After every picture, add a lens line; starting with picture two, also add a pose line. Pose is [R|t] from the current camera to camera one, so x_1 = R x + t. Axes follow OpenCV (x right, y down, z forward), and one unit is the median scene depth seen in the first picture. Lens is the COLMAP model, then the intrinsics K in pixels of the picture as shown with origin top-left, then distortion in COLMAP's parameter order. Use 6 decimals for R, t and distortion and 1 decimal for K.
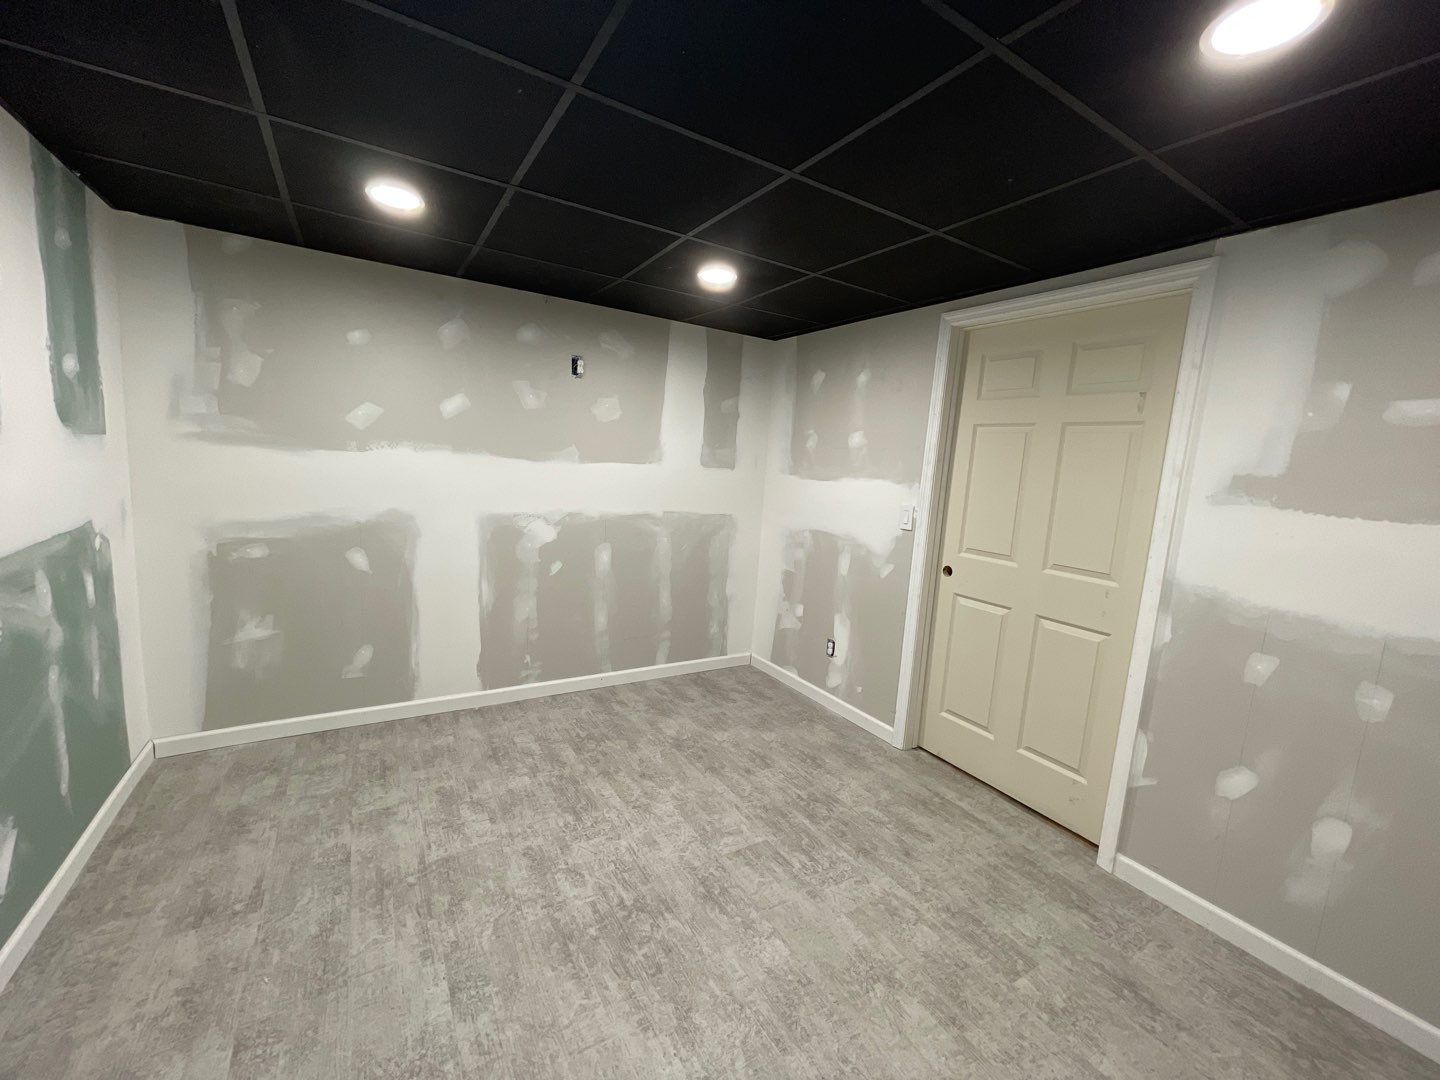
lens RADIAL K [[584.1, 0, 718.4], [0, 584.1, 537.0], [0, 0, 1]] dist [-0.000209, -0.000119]
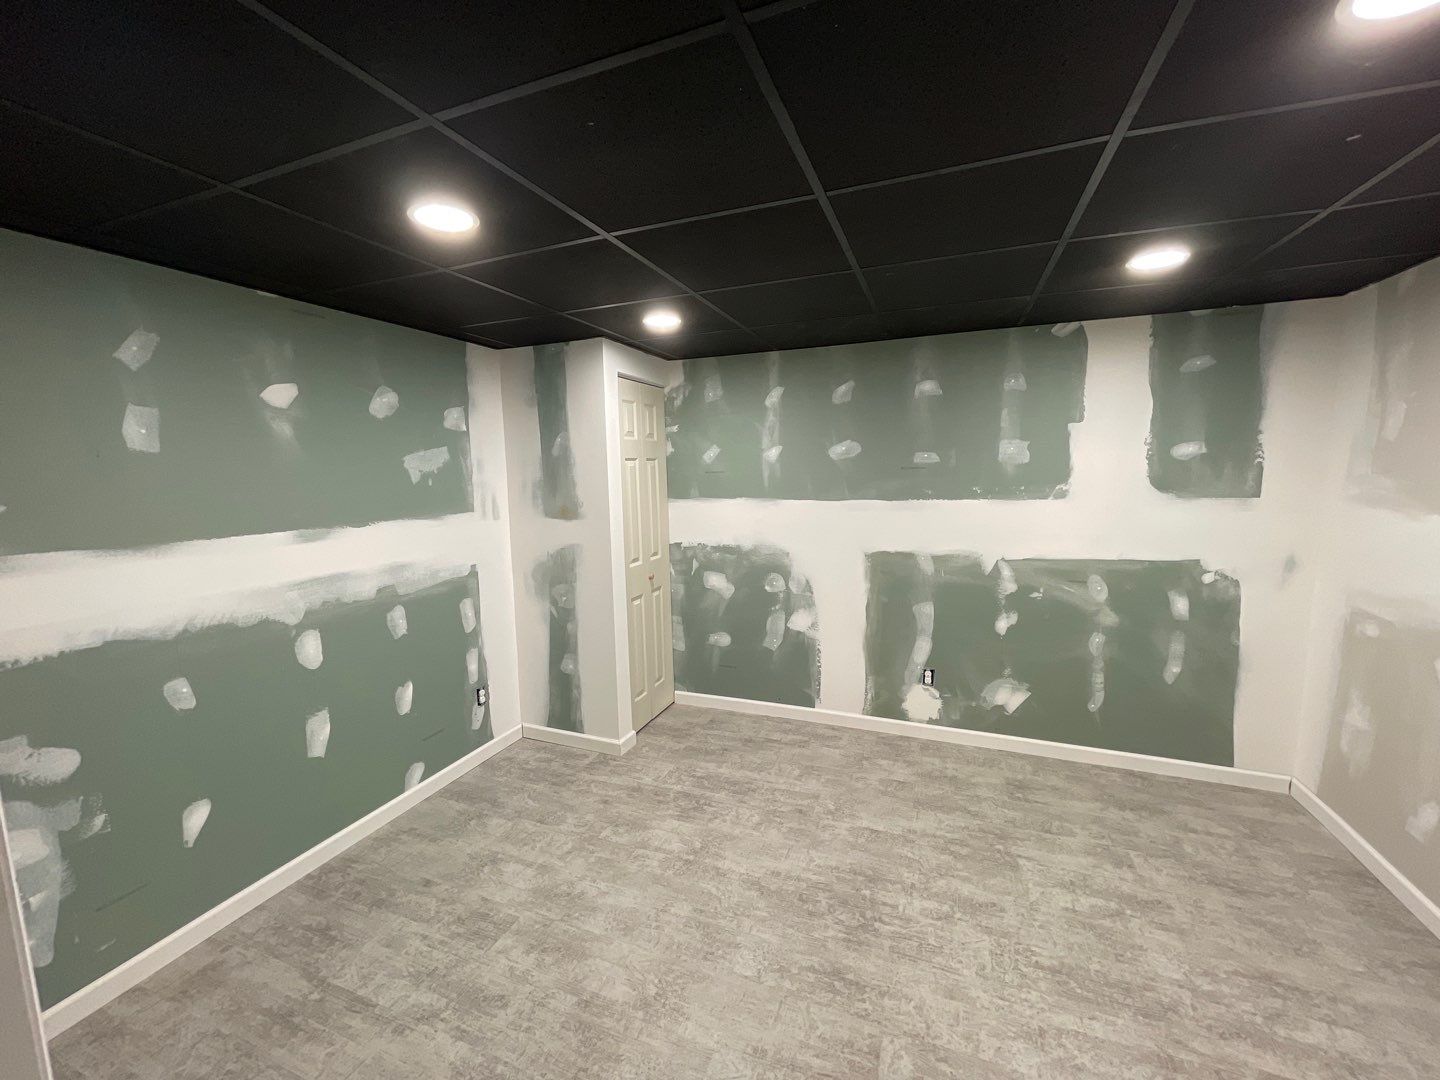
lens RADIAL K [[584.1, 0, 718.5], [0, 584.1, 540.5], [0, 0, 1]] dist [-0.000209, -0.000119]
pose [[-0.800561, 0.027707, -0.598610, 0.571279], [-0.109248, 0.975442, 0.191252, -0.188061], [0.589209, 0.218506, -0.777874, 1.233883]]
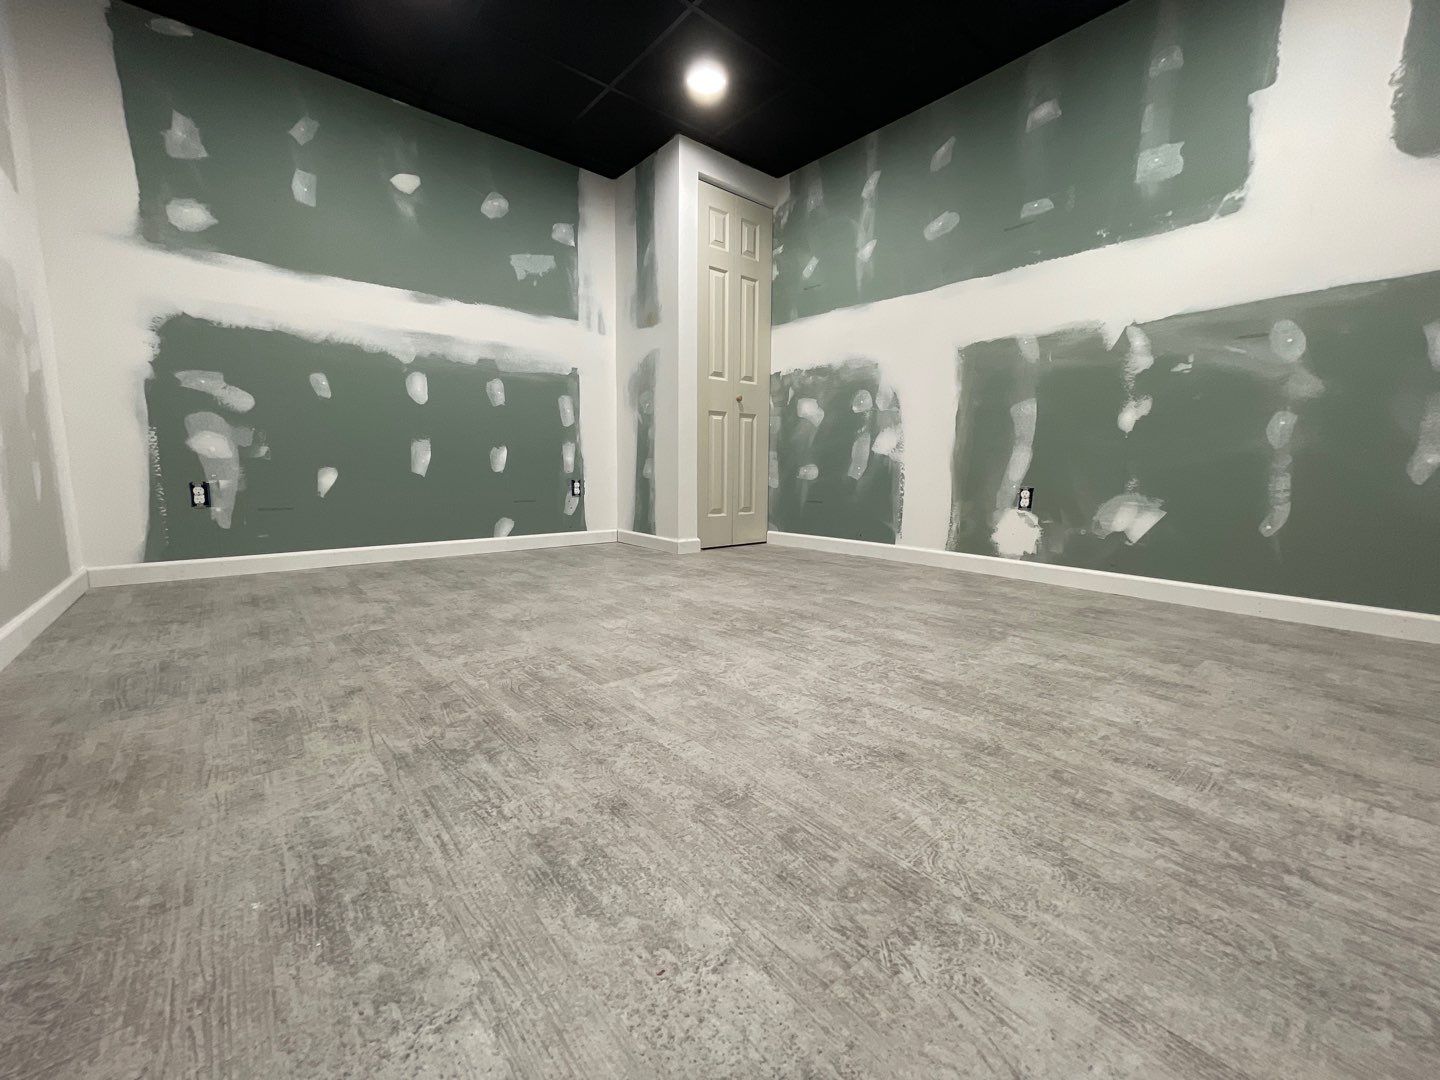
lens RADIAL K [[584.1, 0, 719.1], [0, 584.1, 539.4], [0, 0, 1]] dist [-0.000209, -0.000119]
pose [[-0.985570, -0.051959, -0.161094, 0.065746], [-0.090623, 0.965804, 0.242921, 0.216148], [0.142963, 0.254015, -0.956576, 1.511450]]
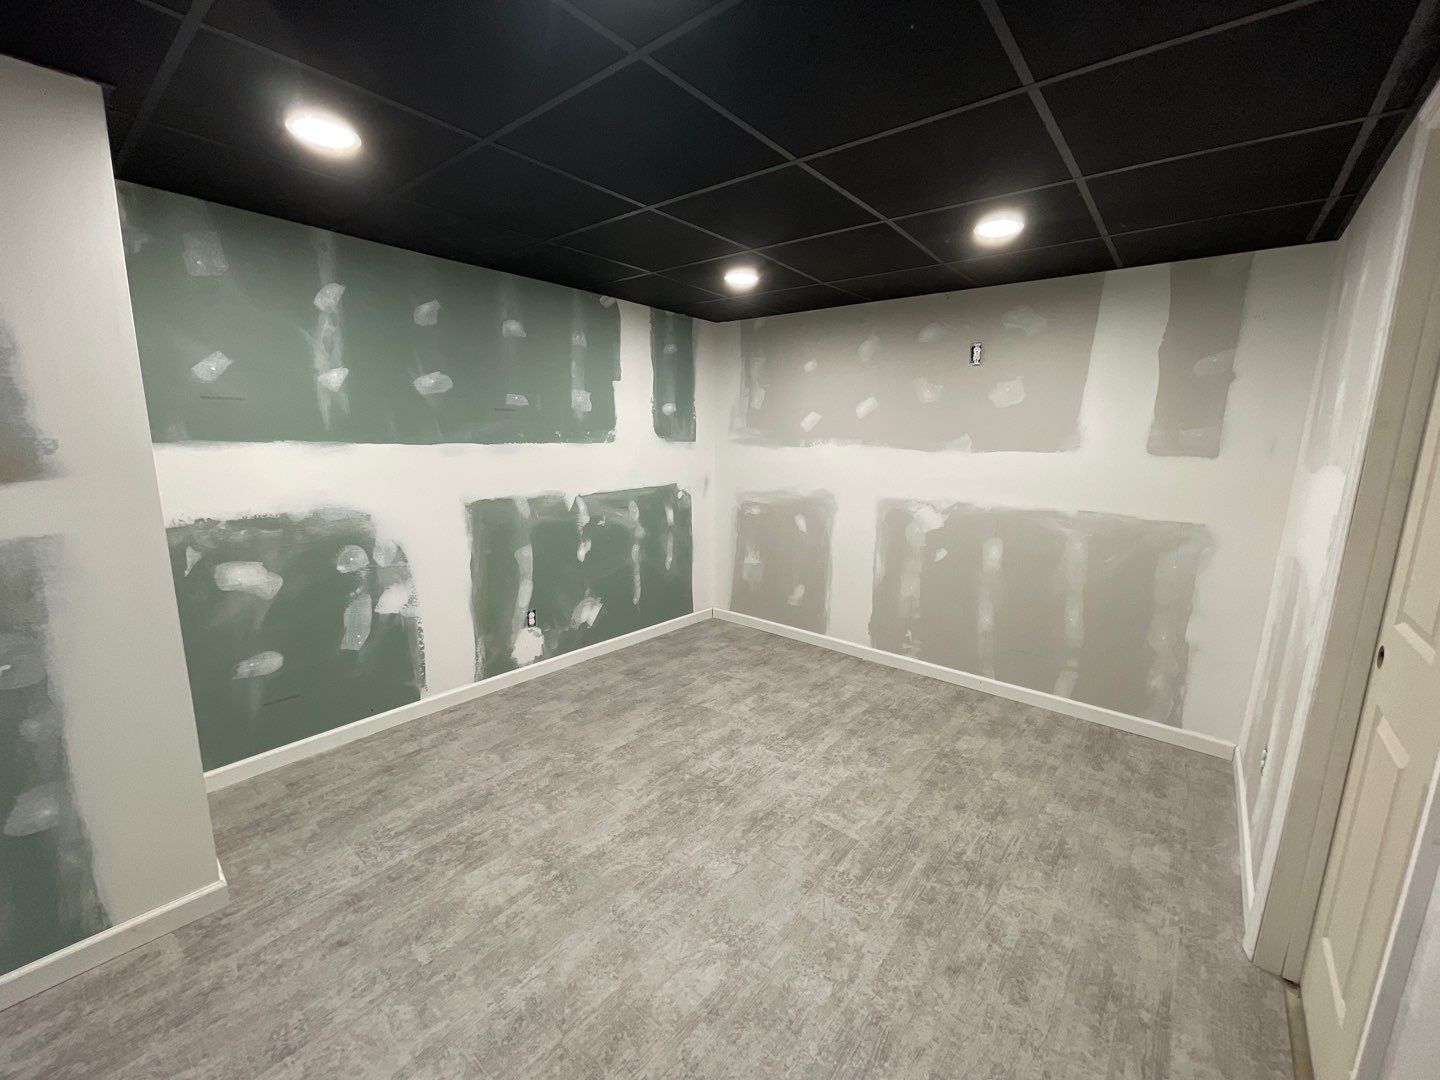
lens RADIAL K [[584.1, 0, 717.7], [0, 584.1, 538.2], [0, 0, 1]] dist [-0.000209, -0.000119]
pose [[0.323445, 0.110964, -0.939718, 0.822023], [-0.122677, 0.989636, 0.074634, -0.007756], [0.938261, 0.091142, 0.333706, 0.417927]]
